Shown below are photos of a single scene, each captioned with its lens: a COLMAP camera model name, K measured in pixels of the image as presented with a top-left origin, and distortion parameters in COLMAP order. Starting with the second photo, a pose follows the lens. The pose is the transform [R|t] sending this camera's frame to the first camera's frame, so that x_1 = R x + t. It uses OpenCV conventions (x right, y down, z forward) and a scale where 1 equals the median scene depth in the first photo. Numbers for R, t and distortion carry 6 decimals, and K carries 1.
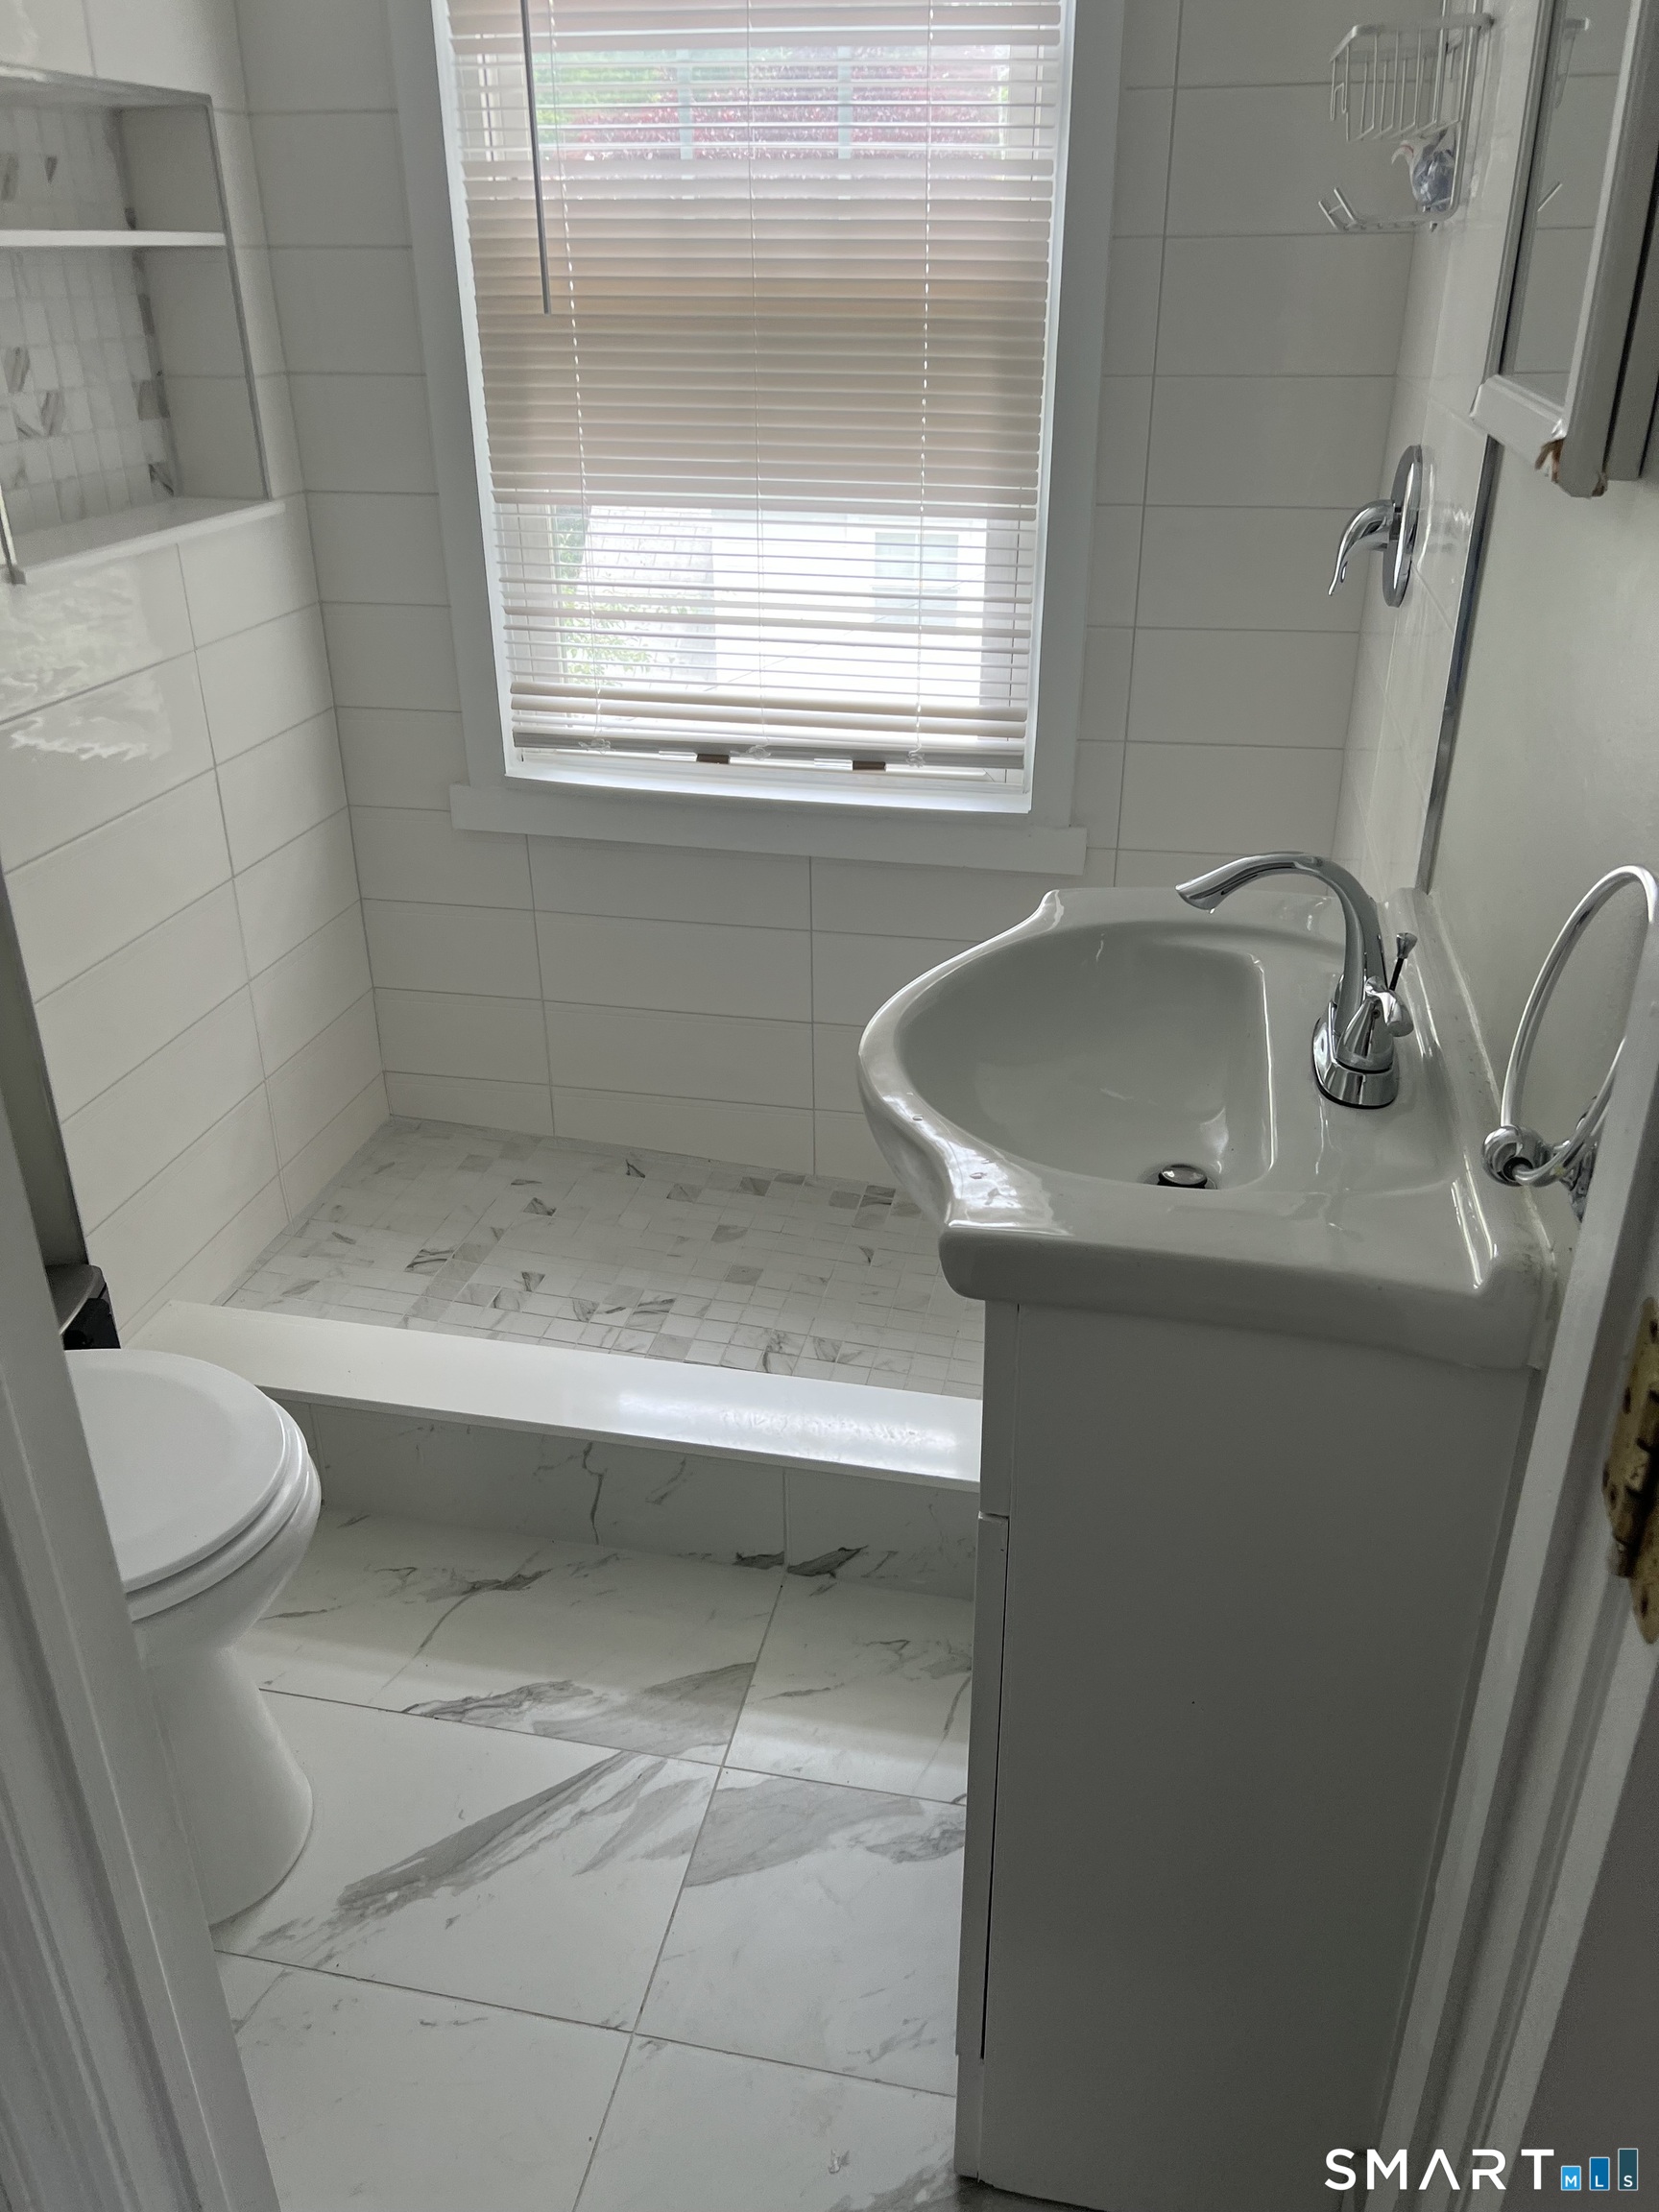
lens RADIAL K [[1667.6, 0, 829.5], [0, 1667.6, 1106.0], [0, 0, 1]] dist [0.024078, -0.044561]
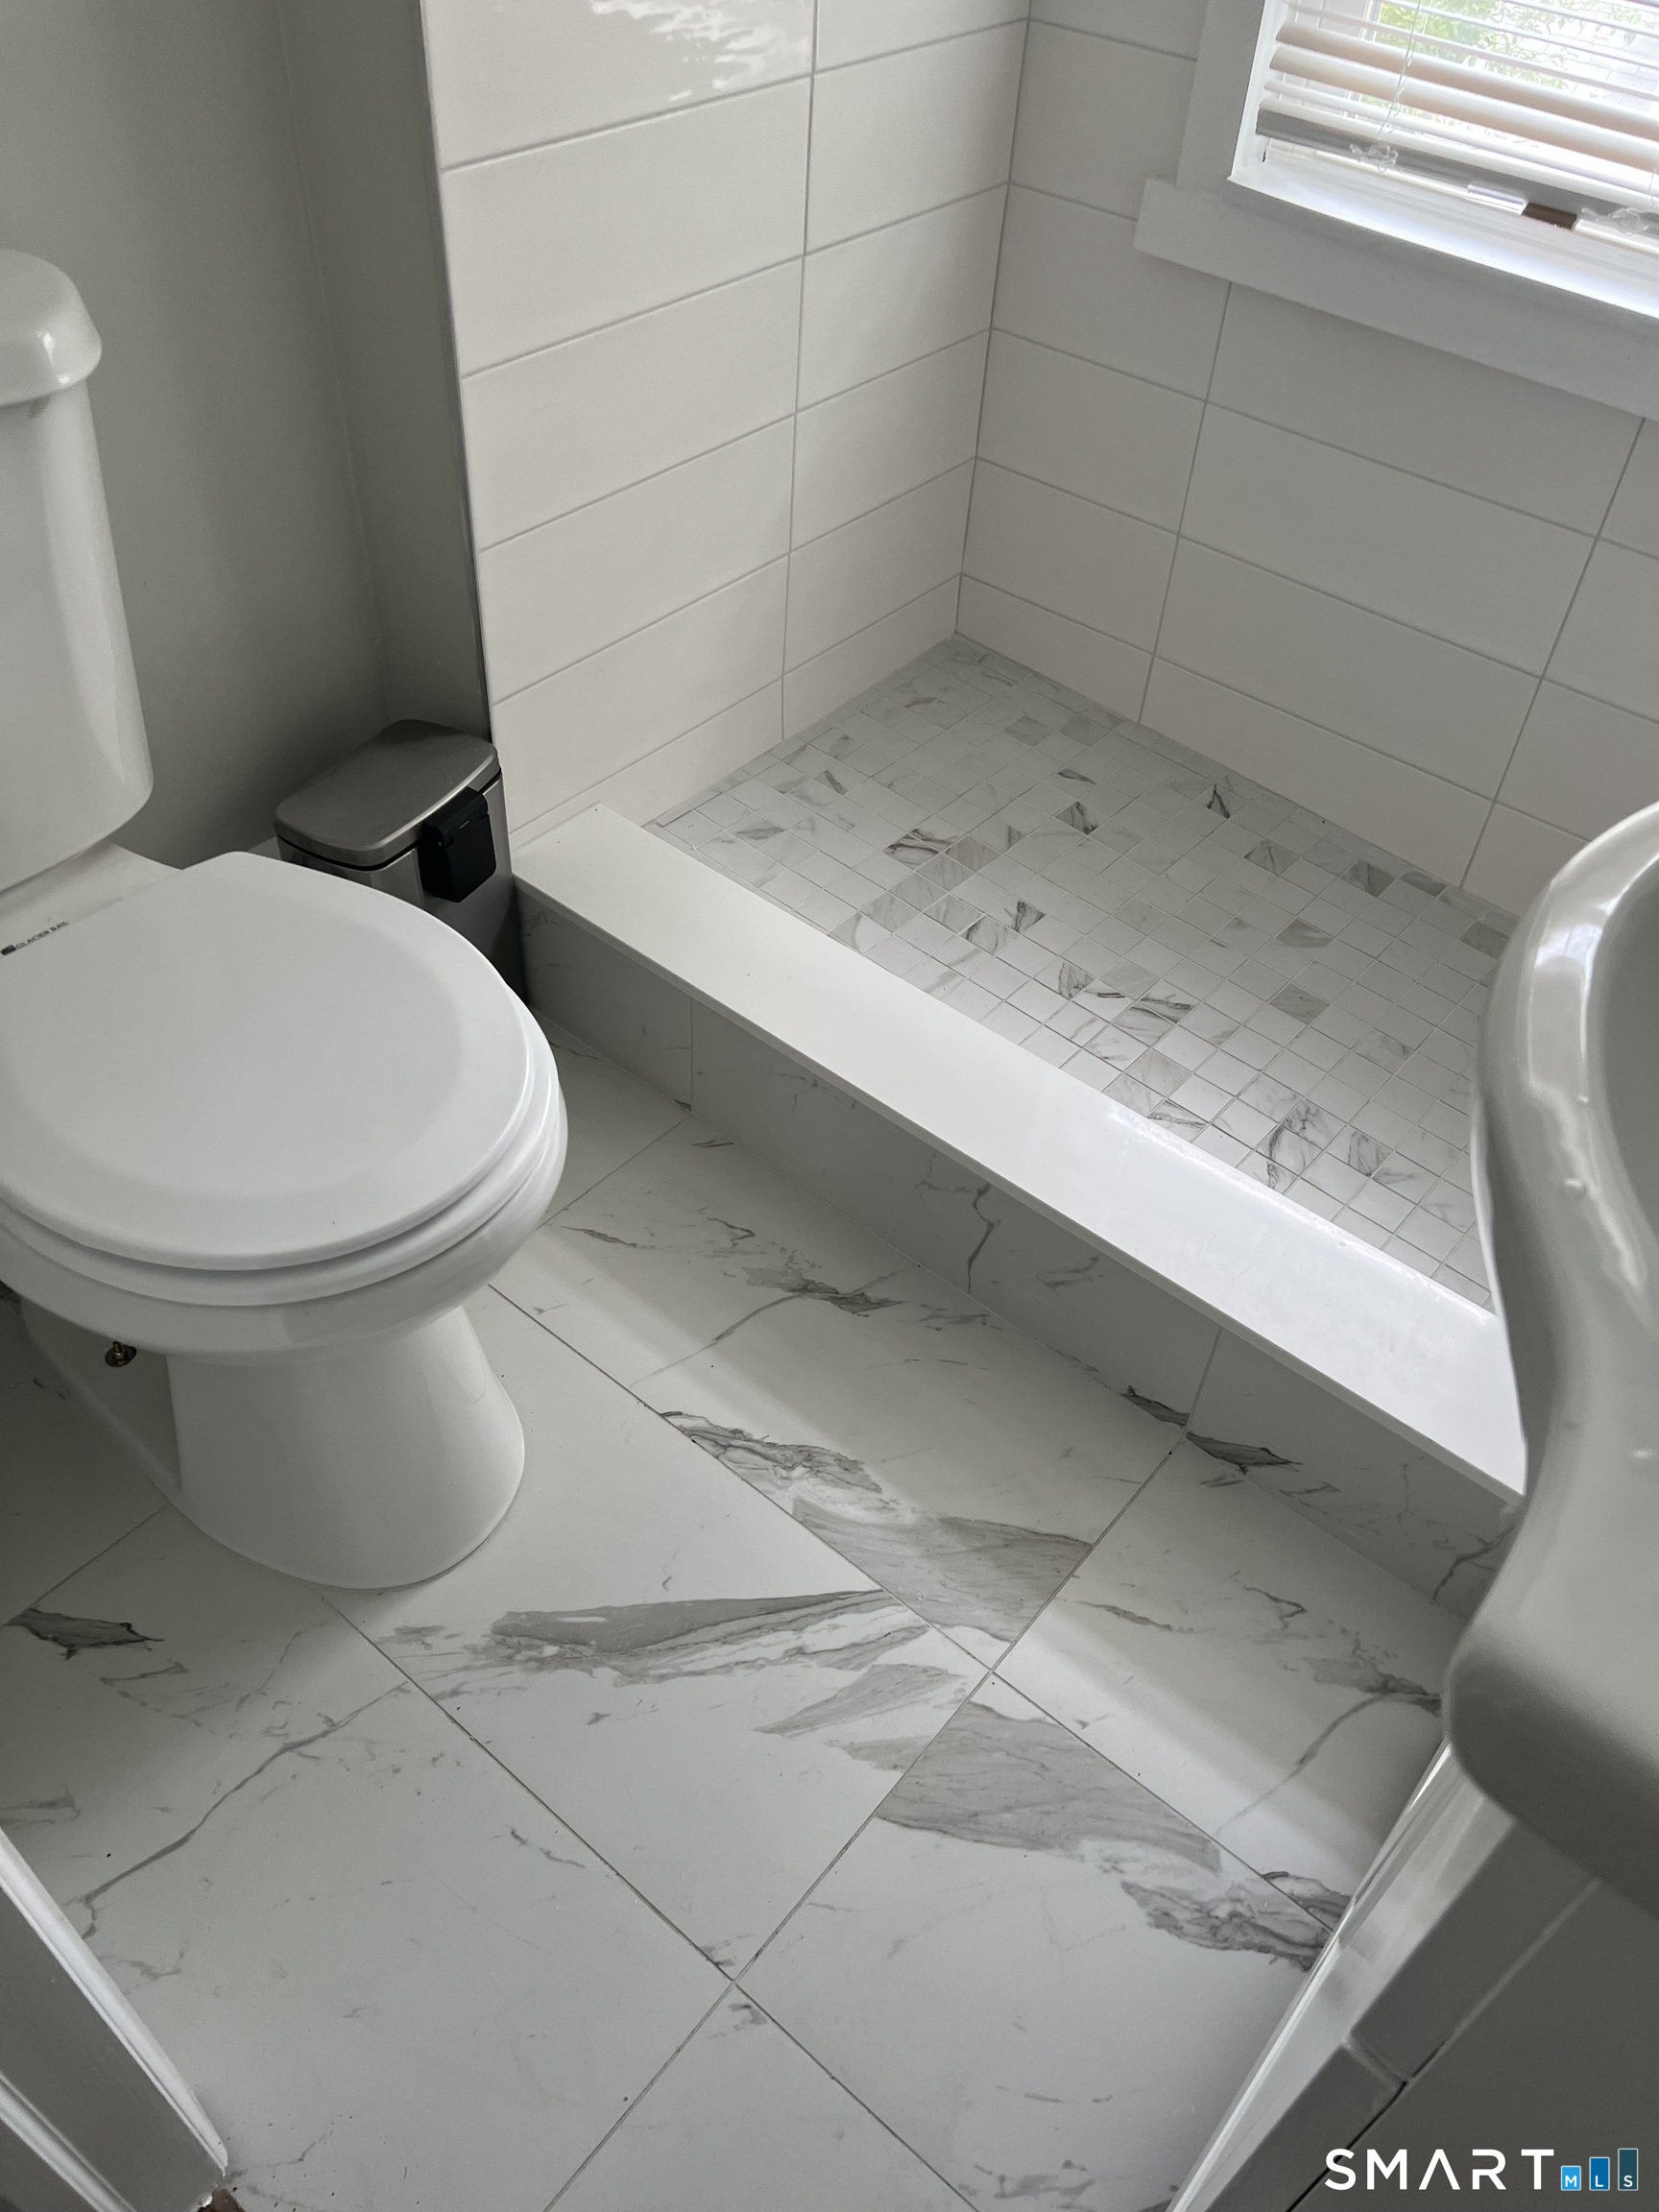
lens RADIAL K [[1652.2, 0, 835.8], [0, 1652.2, 1130.5], [0, 0, 1]] dist [0.064869, -0.093319]
pose [[0.882738, 0.368347, -0.291709, 0.002431], [-0.261141, 0.900726, 0.347128, -0.056507], [0.390613, -0.230246, 0.891296, 0.314987]]
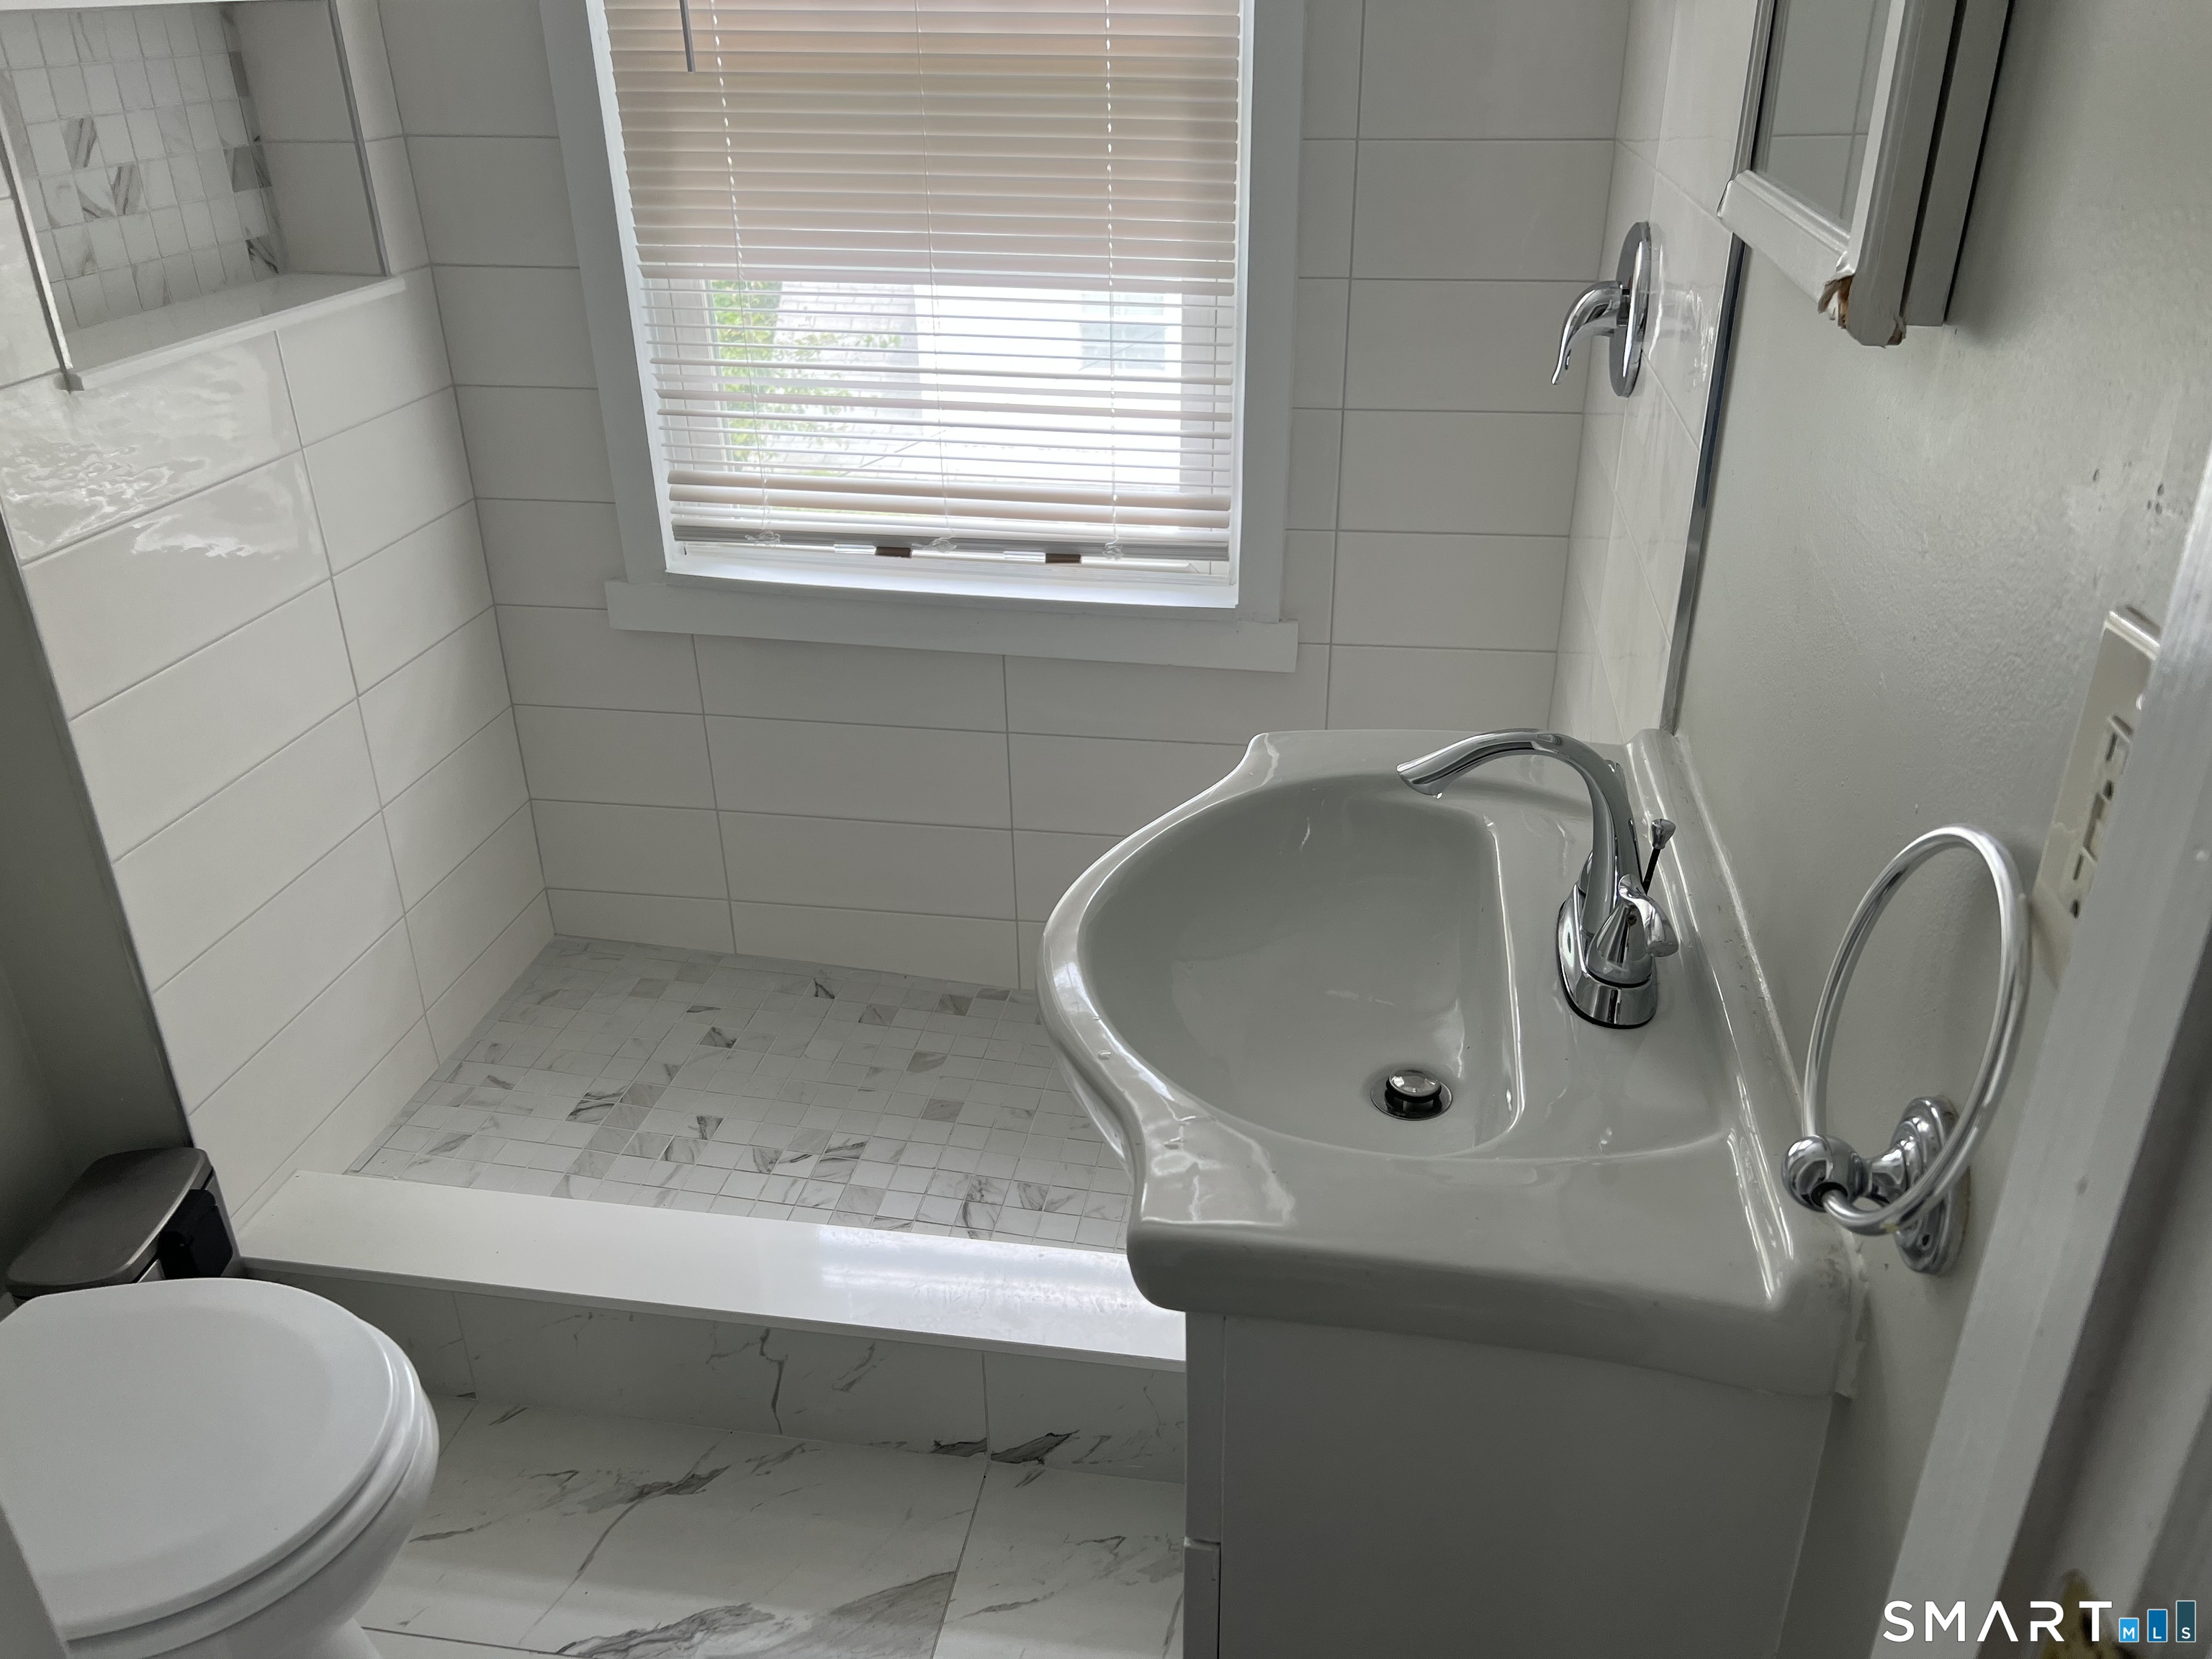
lens RADIAL K [[1667.6, 0, 1143.8], [0, 1667.6, 838.6], [0, 0, 1]] dist [0.024078, -0.044561]
pose [[0.998246, -0.025844, 0.053261, 0.017770], [0.025674, 0.999663, 0.003882, -0.059306], [-0.053343, -0.002508, 0.998573, 0.086796]]
